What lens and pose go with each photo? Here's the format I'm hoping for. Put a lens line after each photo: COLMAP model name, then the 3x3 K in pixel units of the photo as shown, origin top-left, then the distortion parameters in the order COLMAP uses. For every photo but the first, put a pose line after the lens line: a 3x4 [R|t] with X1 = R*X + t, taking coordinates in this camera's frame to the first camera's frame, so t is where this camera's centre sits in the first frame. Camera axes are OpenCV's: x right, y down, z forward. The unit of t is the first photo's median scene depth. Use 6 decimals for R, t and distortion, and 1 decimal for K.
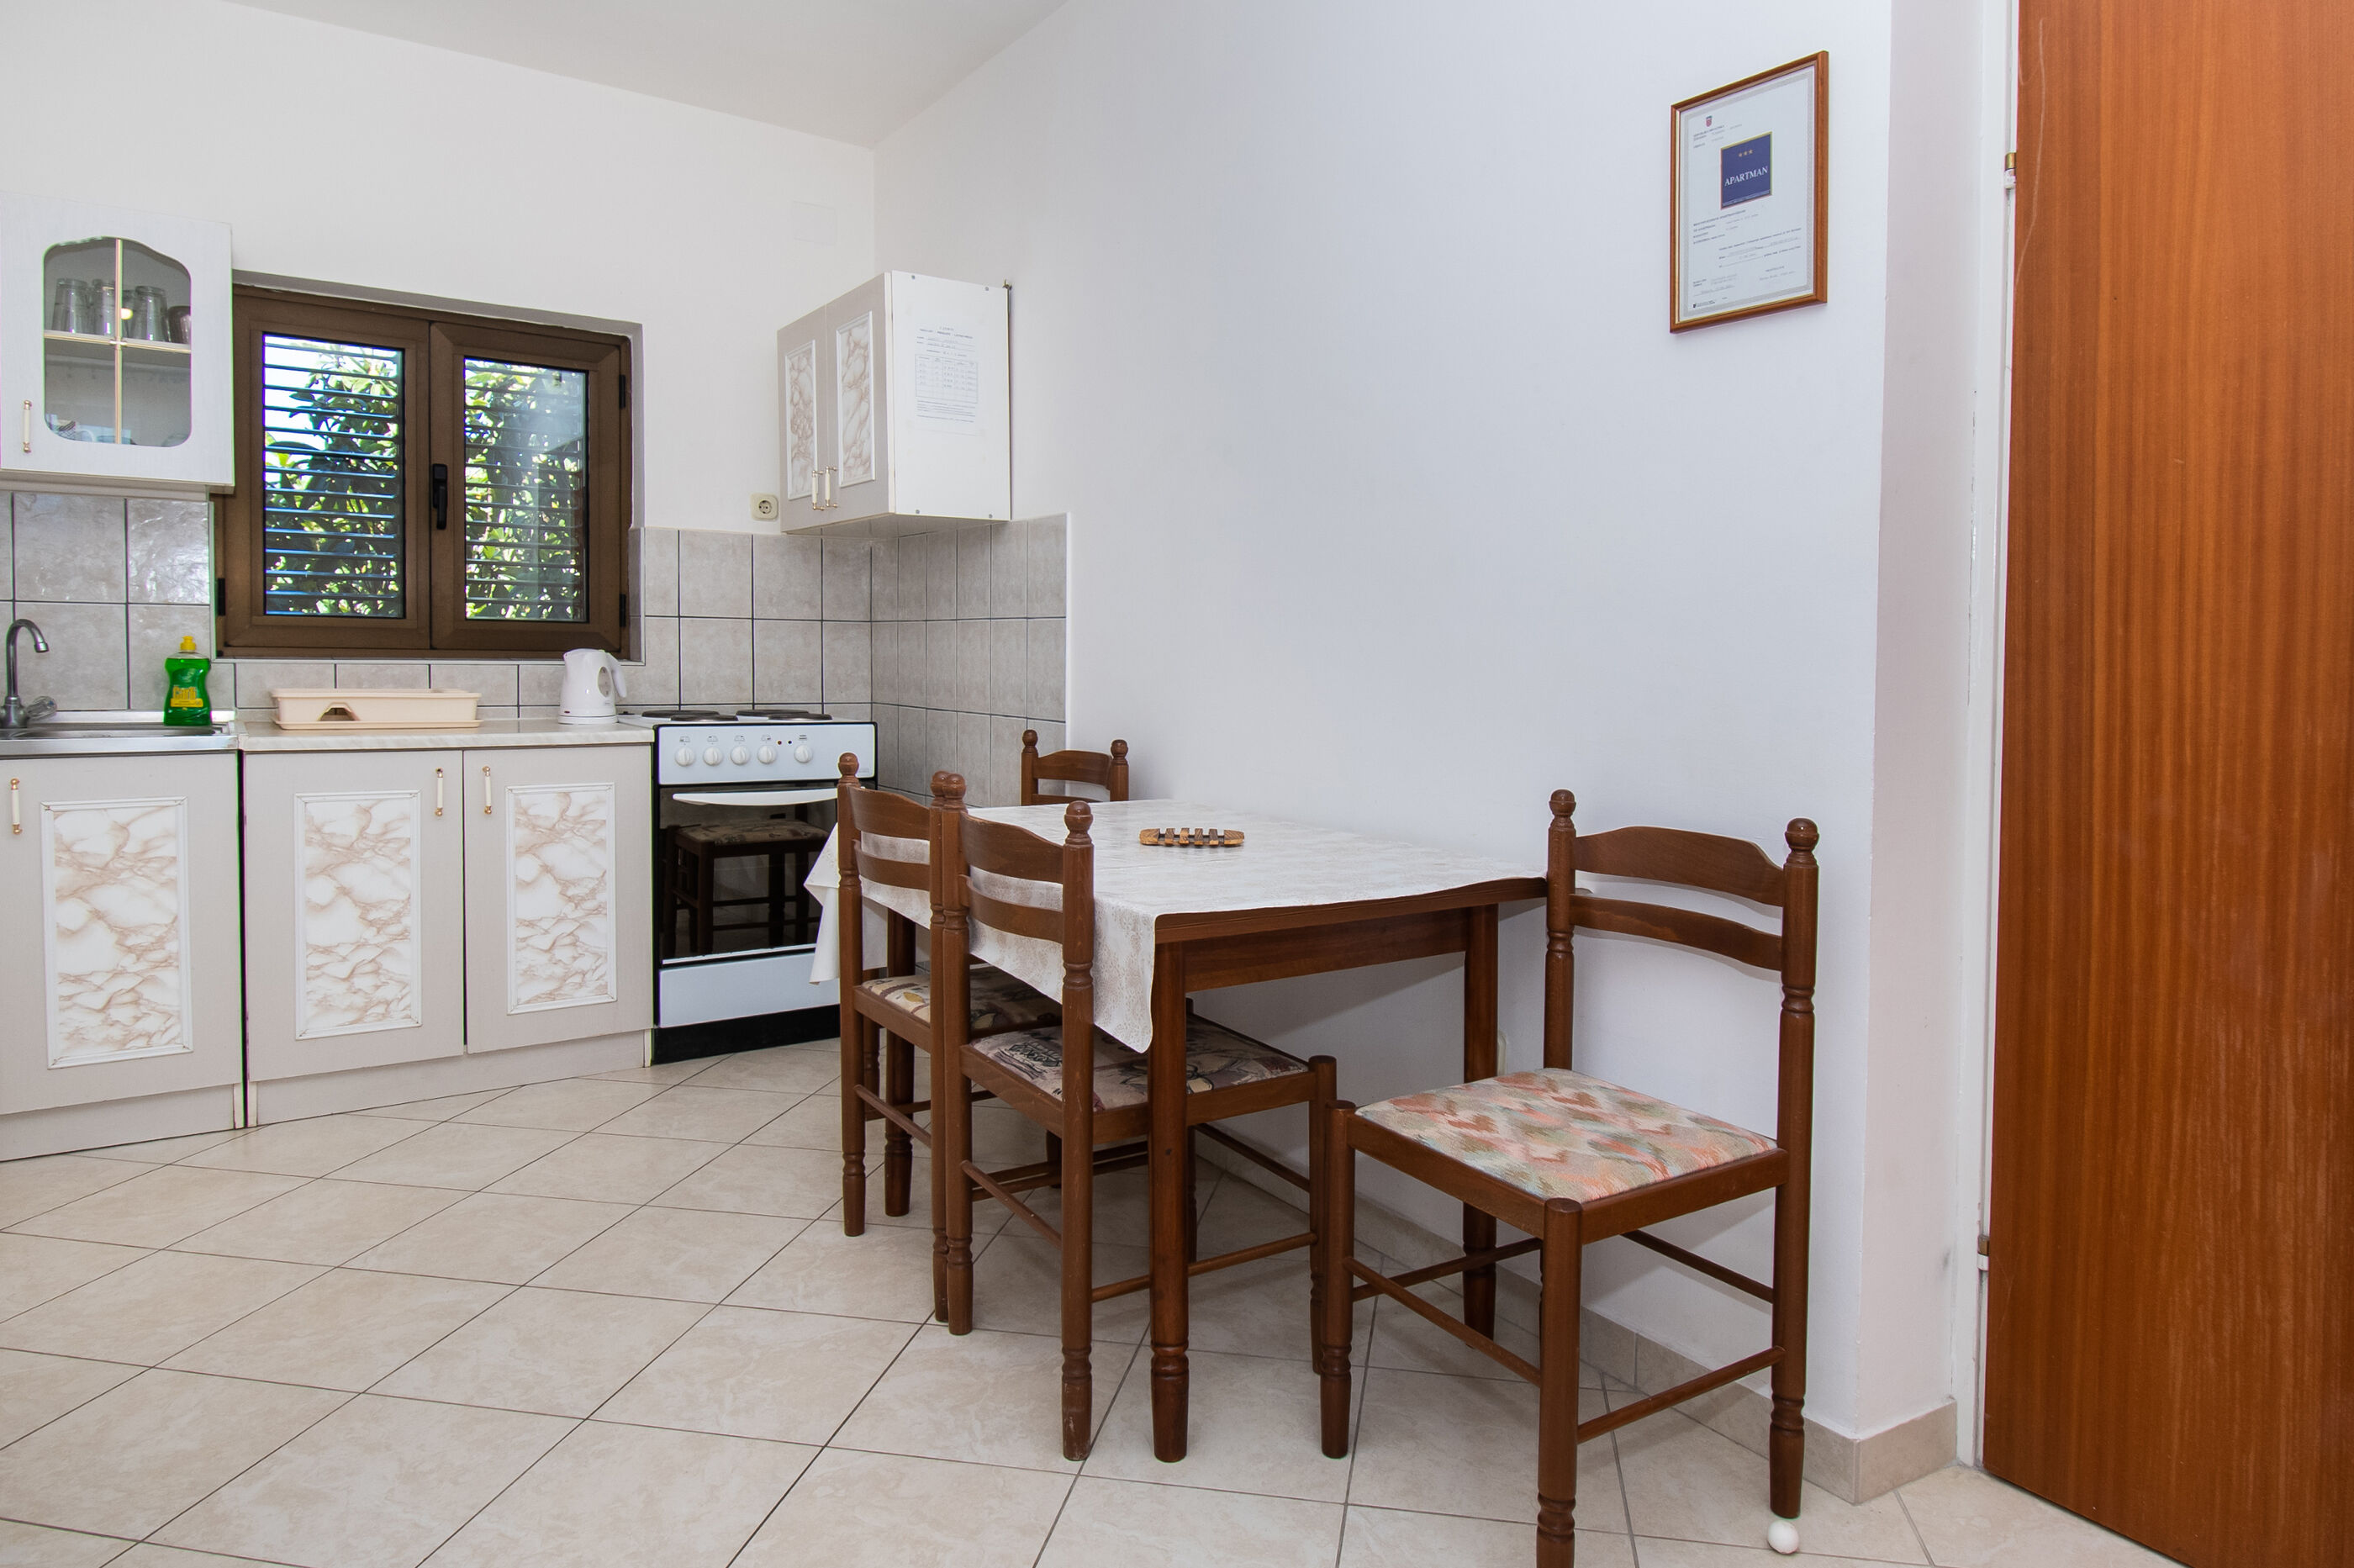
lens RADIAL K [[1394.1, 0, 1232.9], [0, 1394.1, 698.0], [0, 0, 1]] dist [0.010441, -0.016258]
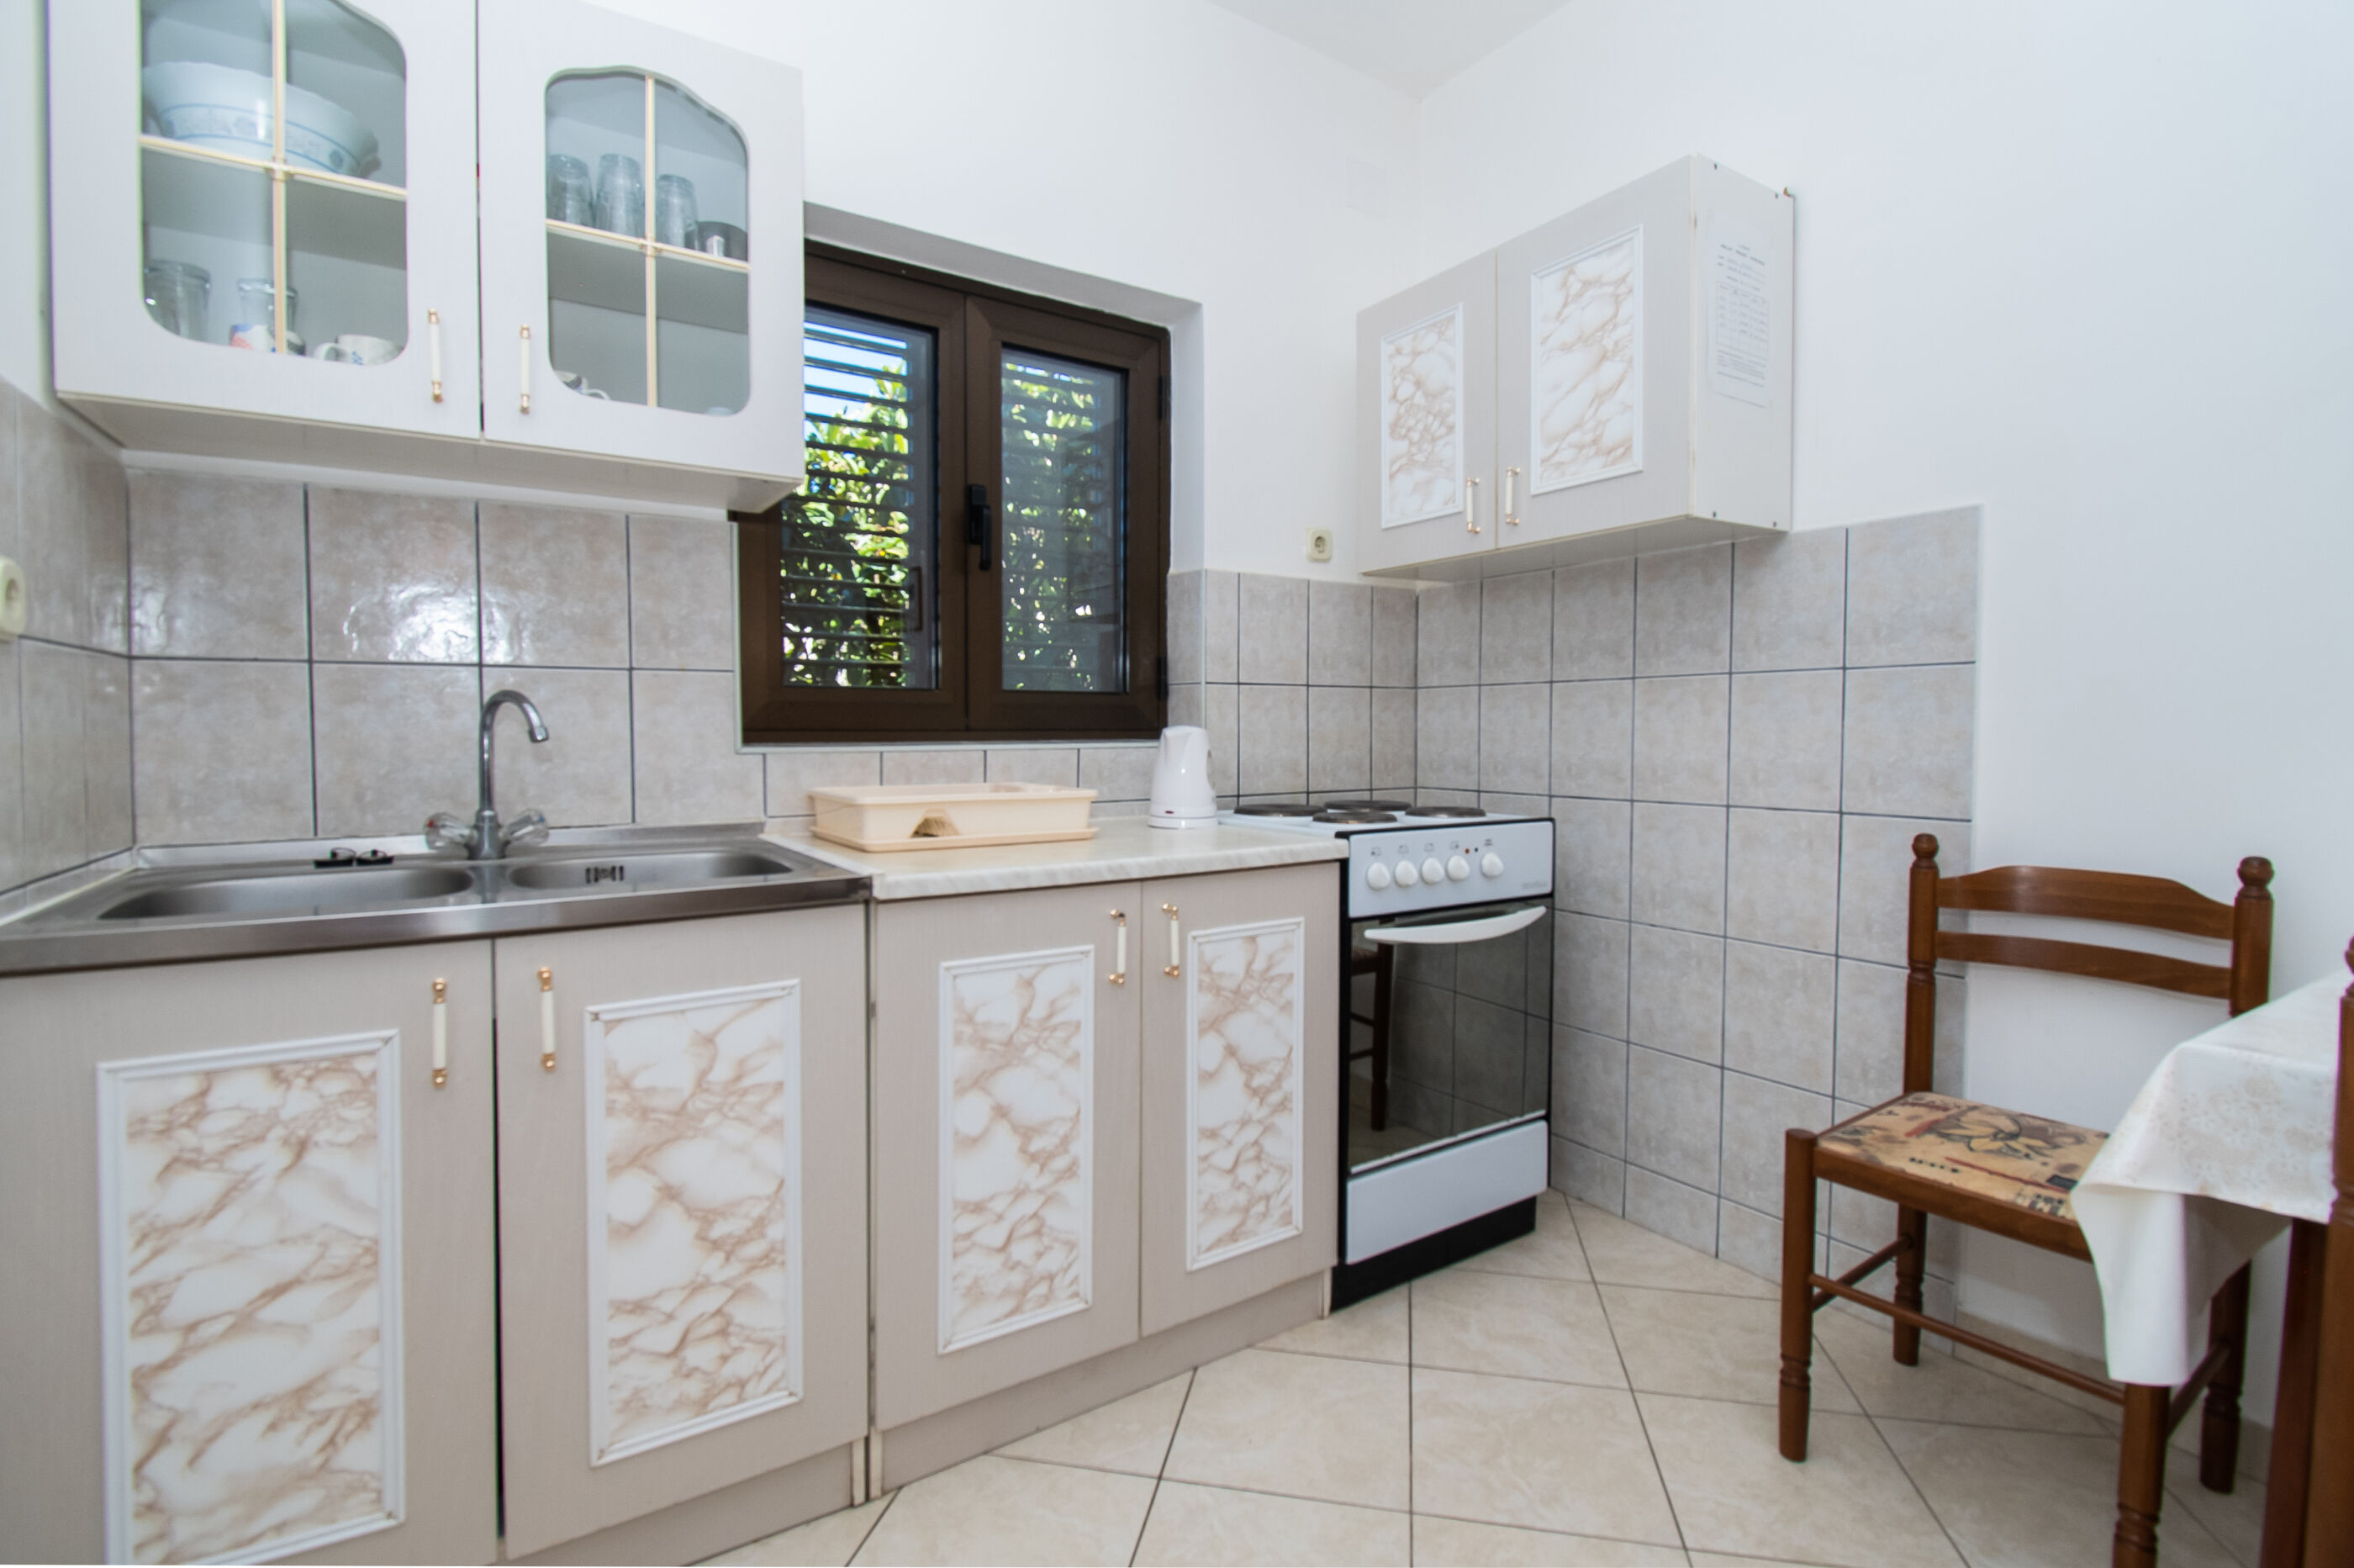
lens RADIAL K [[1075.6, 0, 1156.9], [0, 1075.6, 755.7], [0, 0, 1]] dist [0.002765, -0.013667]
pose [[0.998669, -0.014307, -0.049546, -0.528325], [0.014014, 0.999882, -0.006261, -0.018563], [0.049629, 0.005558, 0.998752, 0.505621]]
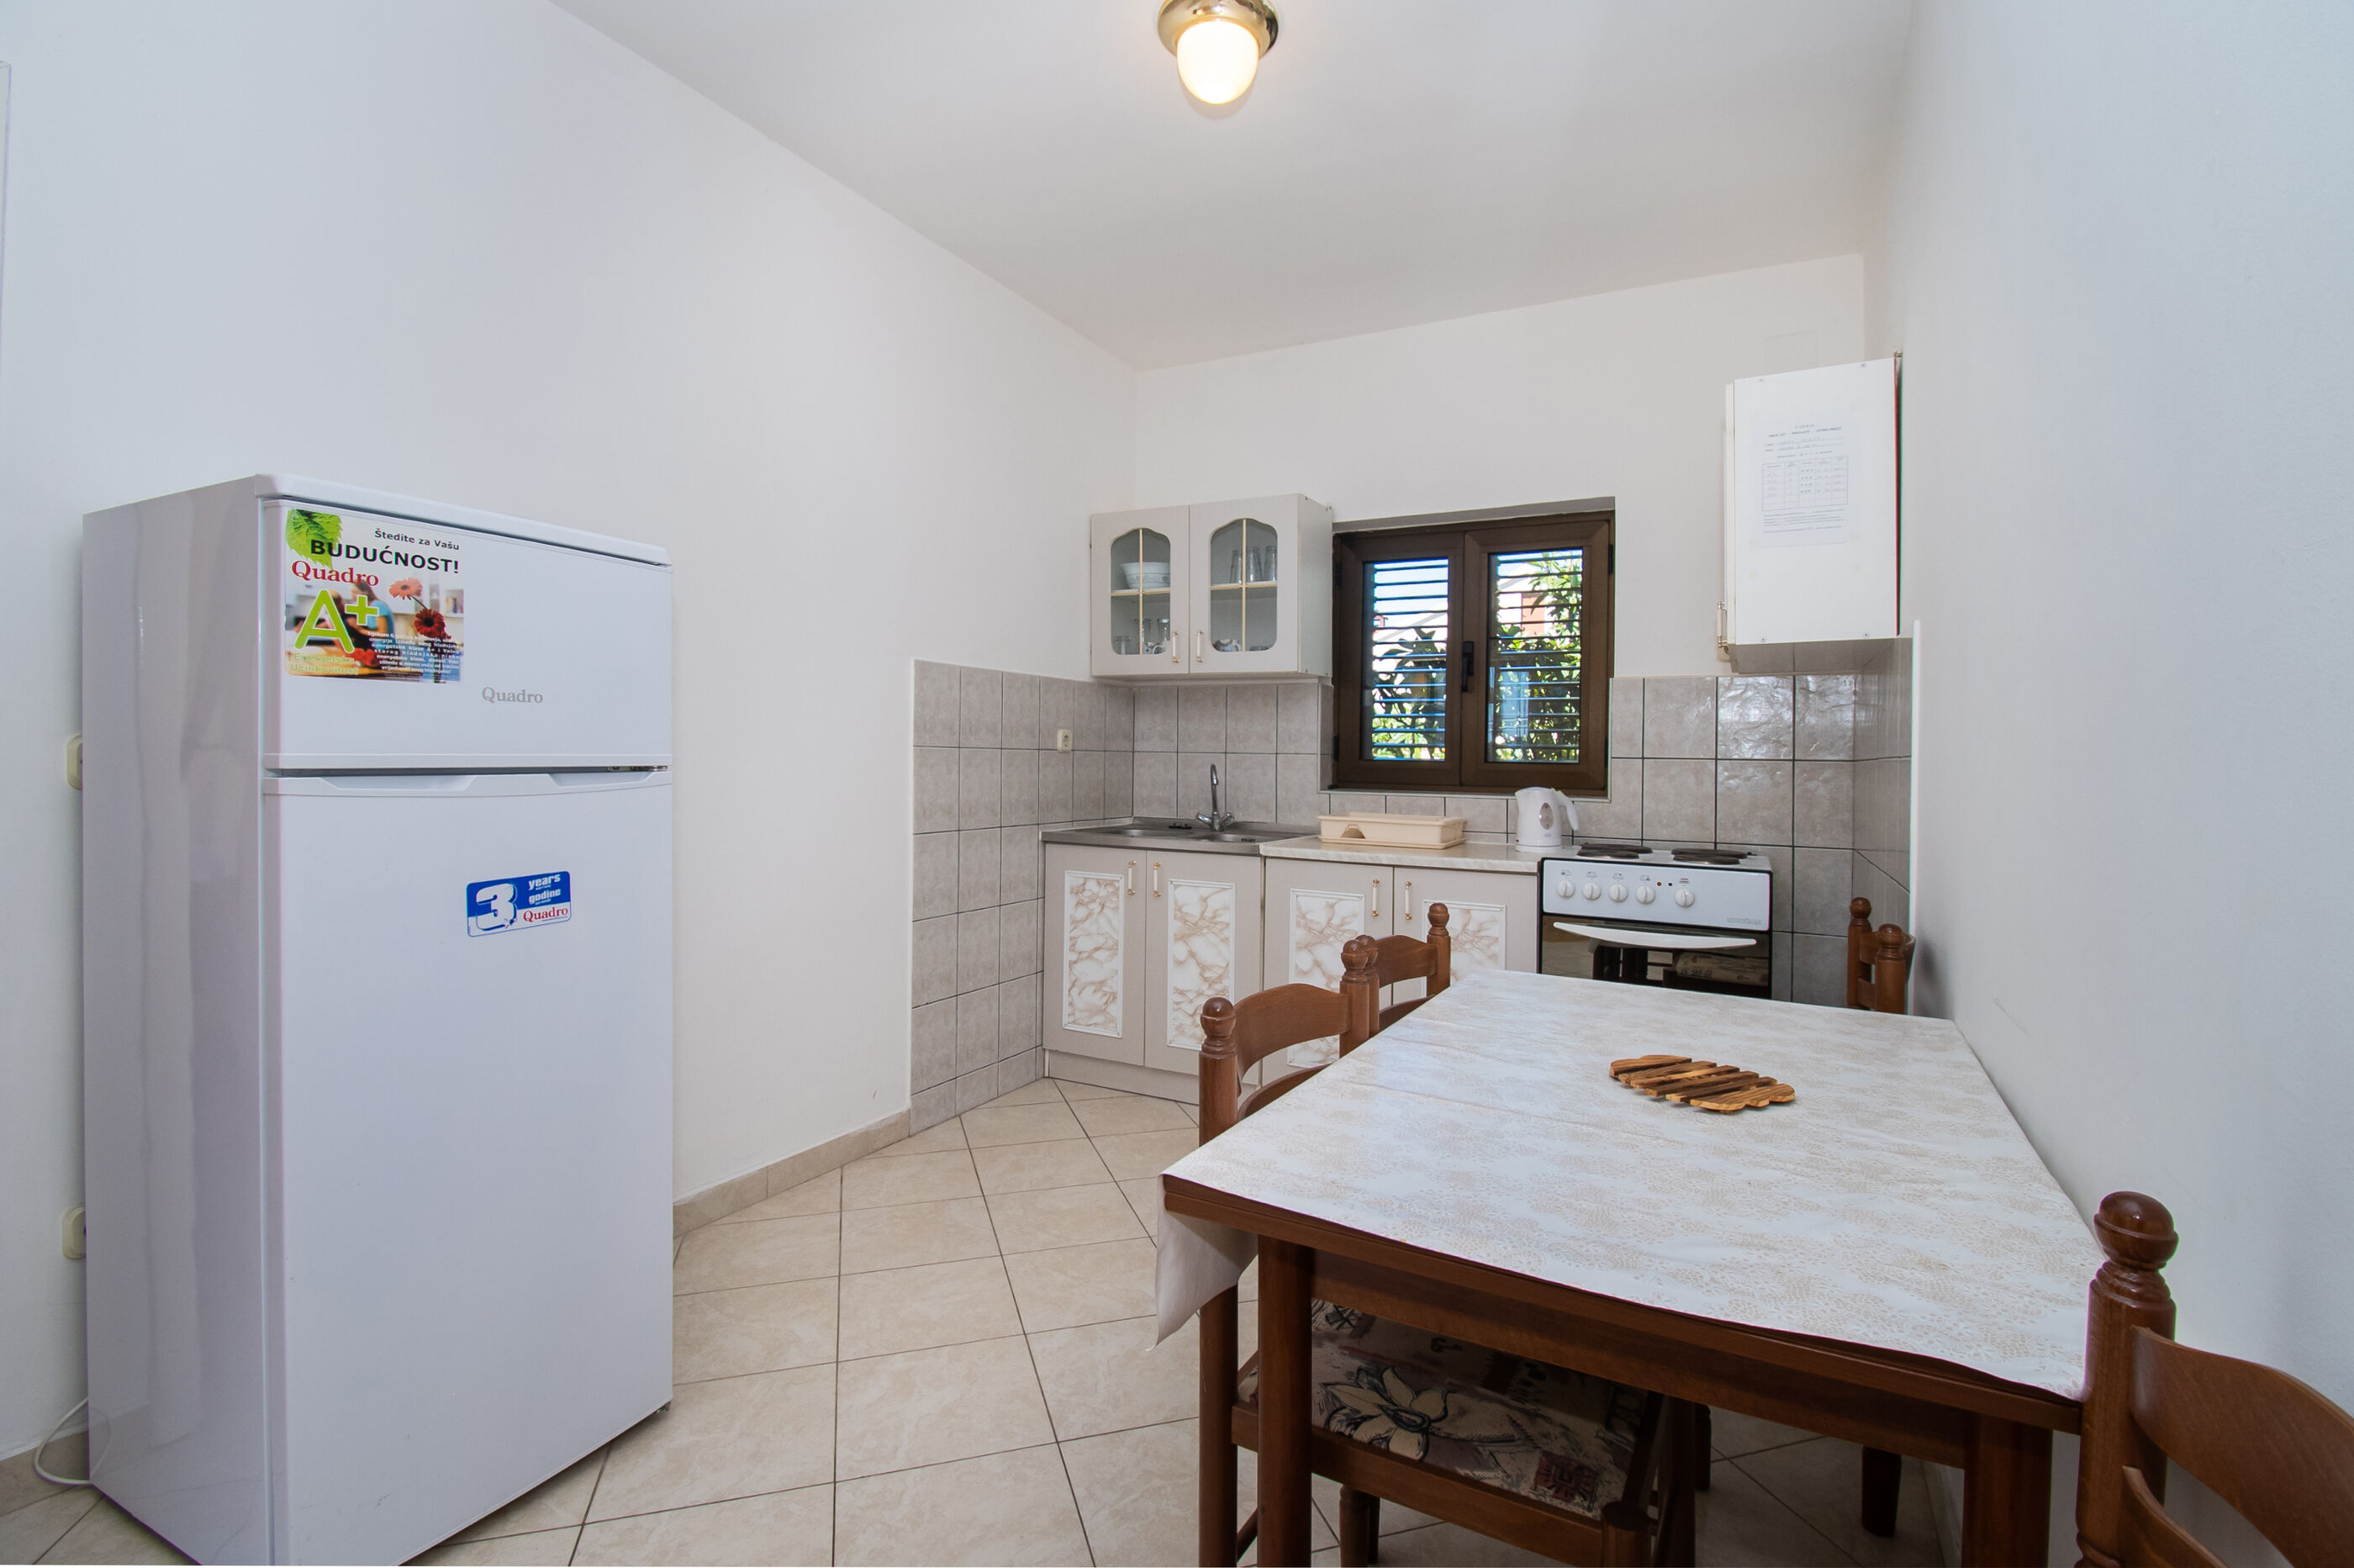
lens RADIAL K [[1093.4, 0, 1245.0], [0, 1093.4, 759.0], [0, 0, 1]] dist [-0.010034, -0.000105]
pose [[0.462574, -0.008256, -0.886542, 0.269571], [-0.040314, 0.998726, -0.030335, -0.024915], [0.885664, 0.049773, 0.461652, 0.428907]]
